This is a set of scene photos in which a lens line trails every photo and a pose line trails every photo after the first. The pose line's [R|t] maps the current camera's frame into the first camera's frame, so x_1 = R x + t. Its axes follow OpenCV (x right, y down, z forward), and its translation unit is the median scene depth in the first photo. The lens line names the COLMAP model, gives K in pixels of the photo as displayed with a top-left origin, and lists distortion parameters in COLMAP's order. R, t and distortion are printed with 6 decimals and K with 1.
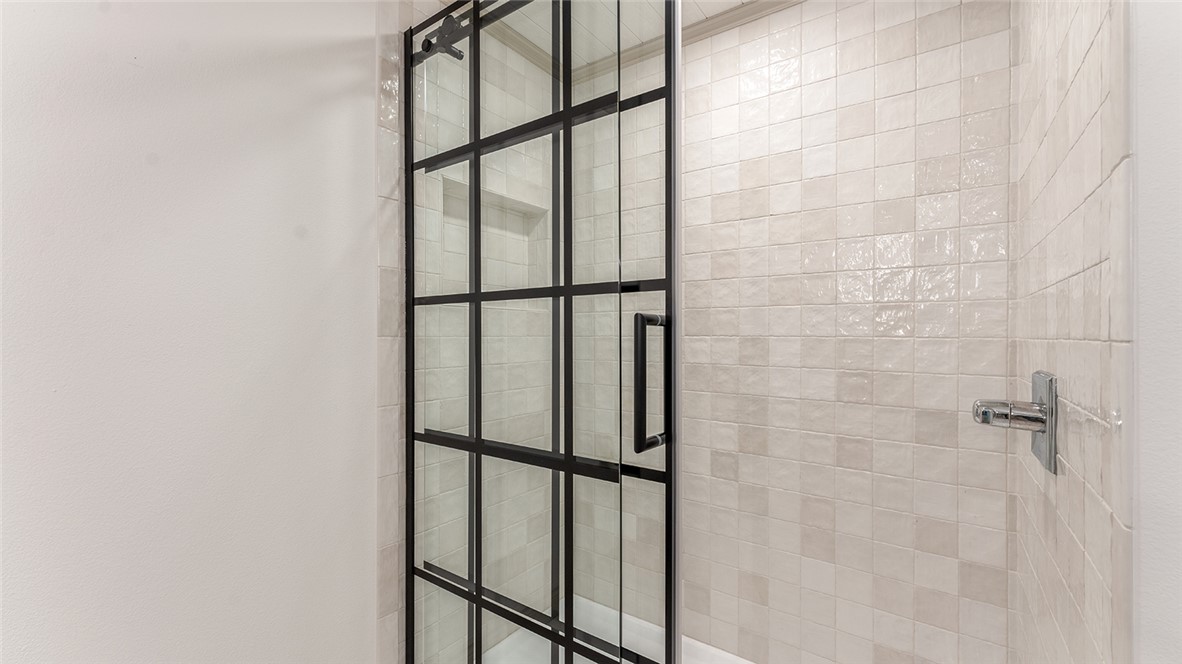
lens RADIAL K [[486.6, 0, 588.6], [0, 486.6, 335.8], [0, 0, 1]] dist [0.002743, 0.002935]
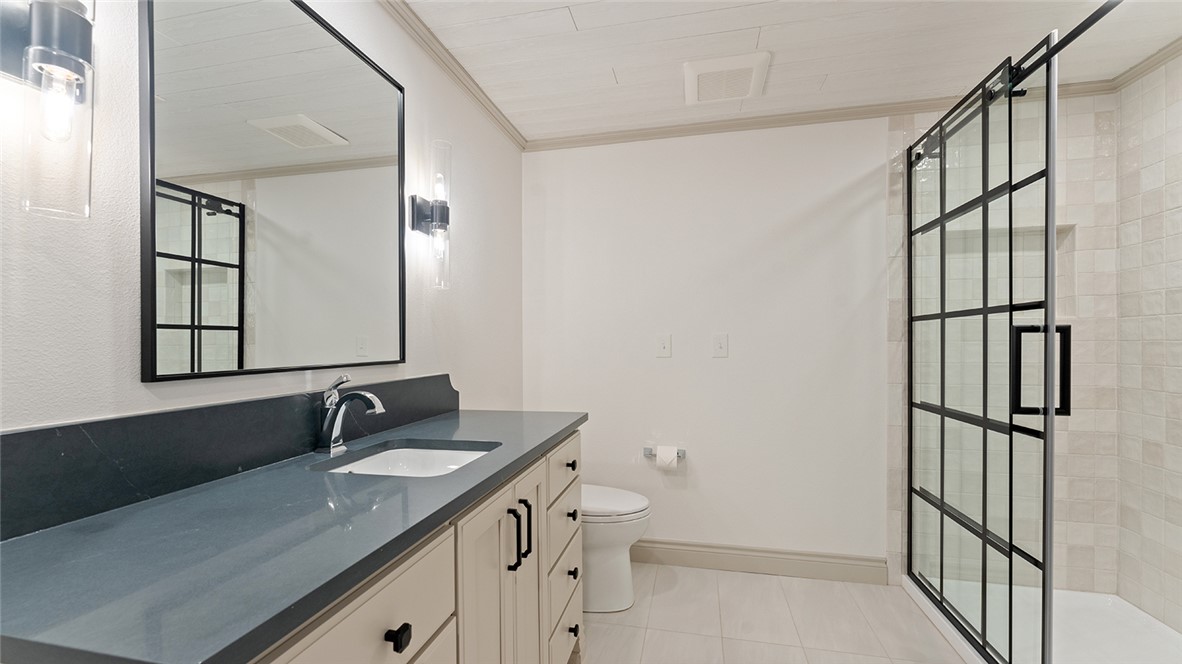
lens RADIAL K [[486.6, 0, 591.0], [0, 486.6, 340.7], [0, 0, 1]] dist [0.002743, 0.002935]
pose [[0.399721, -0.005543, -0.916620, 0.674342], [0.000791, 0.999983, -0.005702, 0.007798], [0.916636, 0.001554, 0.399719, -0.585532]]
